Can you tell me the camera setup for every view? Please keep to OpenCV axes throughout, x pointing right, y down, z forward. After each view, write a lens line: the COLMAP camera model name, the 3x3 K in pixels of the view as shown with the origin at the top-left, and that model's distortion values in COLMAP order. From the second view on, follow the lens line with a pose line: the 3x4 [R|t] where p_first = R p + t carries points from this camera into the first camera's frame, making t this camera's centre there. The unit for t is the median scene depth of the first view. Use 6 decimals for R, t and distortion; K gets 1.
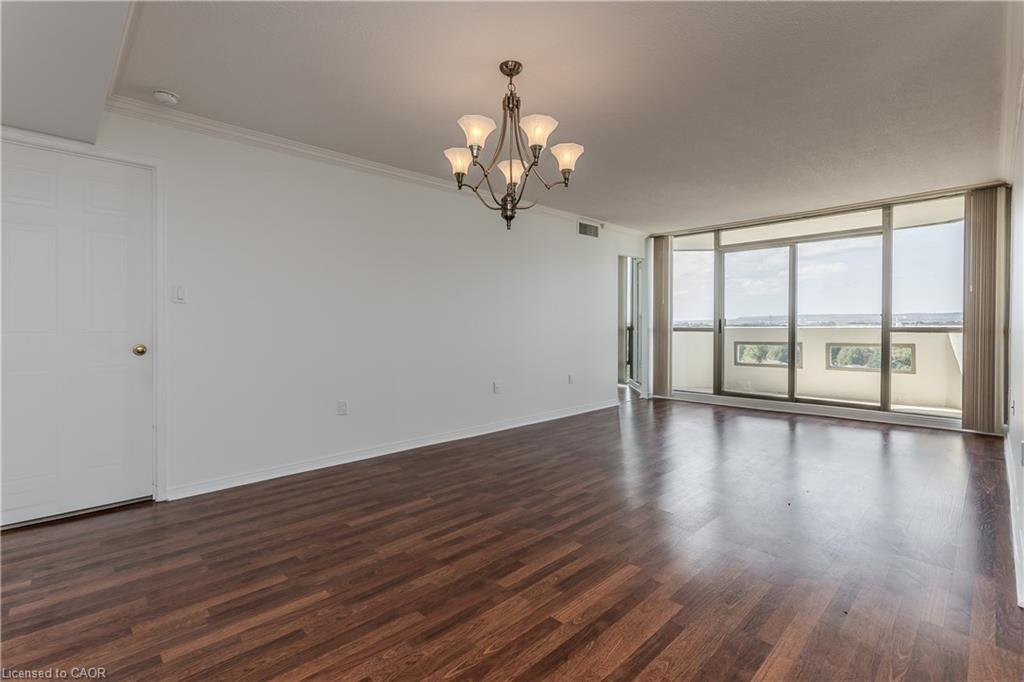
lens RADIAL K [[468.2, 0, 513.7], [0, 468.2, 335.9], [0, 0, 1]] dist [-0.001492, -0.000388]
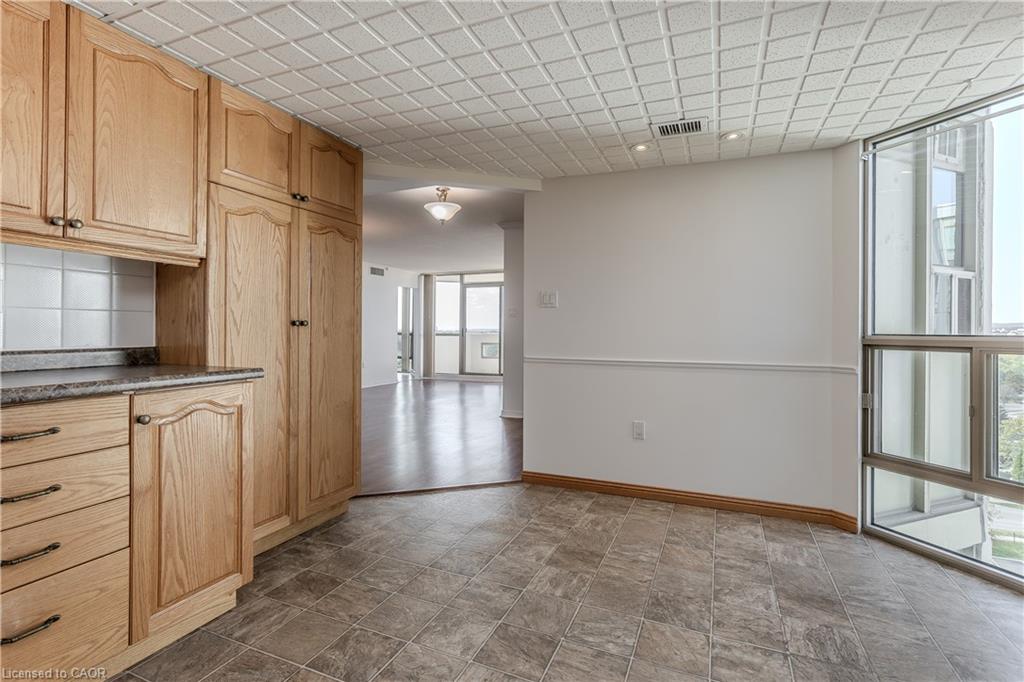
lens RADIAL K [[468.2, 0, 520.4], [0, 468.2, 333.1], [0, 0, 1]] dist [-0.001492, -0.000388]
pose [[0.919148, 0.009097, 0.393807, -0.017244], [0.003391, 0.999514, -0.031004, 0.032002], [-0.393898, 0.029833, 0.918670, -0.567301]]
